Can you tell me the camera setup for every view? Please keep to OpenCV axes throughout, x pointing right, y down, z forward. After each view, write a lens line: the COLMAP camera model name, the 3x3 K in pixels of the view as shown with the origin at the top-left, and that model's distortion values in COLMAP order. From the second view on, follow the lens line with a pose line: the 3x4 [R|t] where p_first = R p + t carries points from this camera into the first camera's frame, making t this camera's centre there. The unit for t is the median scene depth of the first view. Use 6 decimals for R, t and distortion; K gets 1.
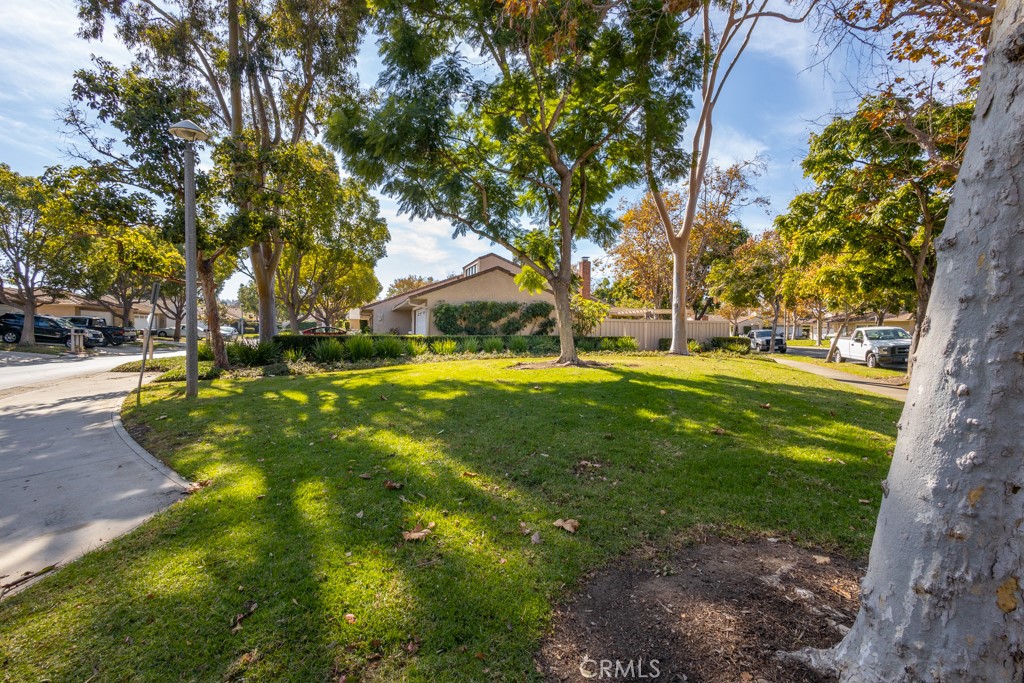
lens RADIAL K [[474.7, 0, 512.1], [0, 474.7, 342.4], [0, 0, 1]] dist [0.012663, -0.003436]
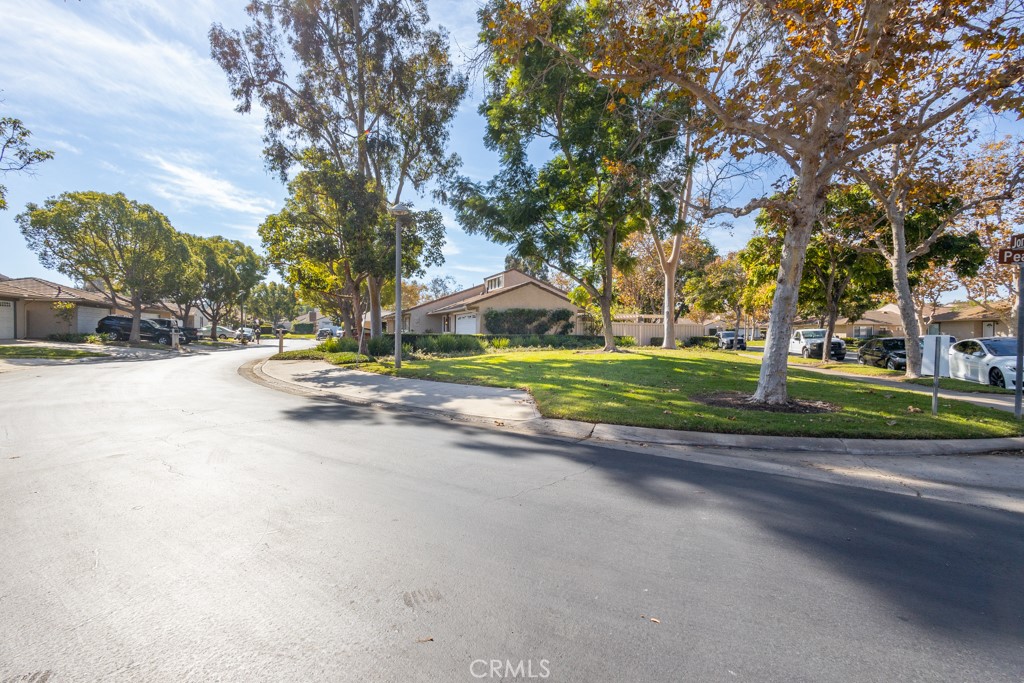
lens RADIAL K [[474.7, 0, 511.9], [0, 474.7, 341.5], [0, 0, 1]] dist [0.012663, -0.003436]
pose [[0.998000, 0.000615, 0.063204, -0.159900], [-0.000225, 0.999981, -0.006176, 0.011376], [-0.063207, 0.006149, 0.997982, -0.283506]]
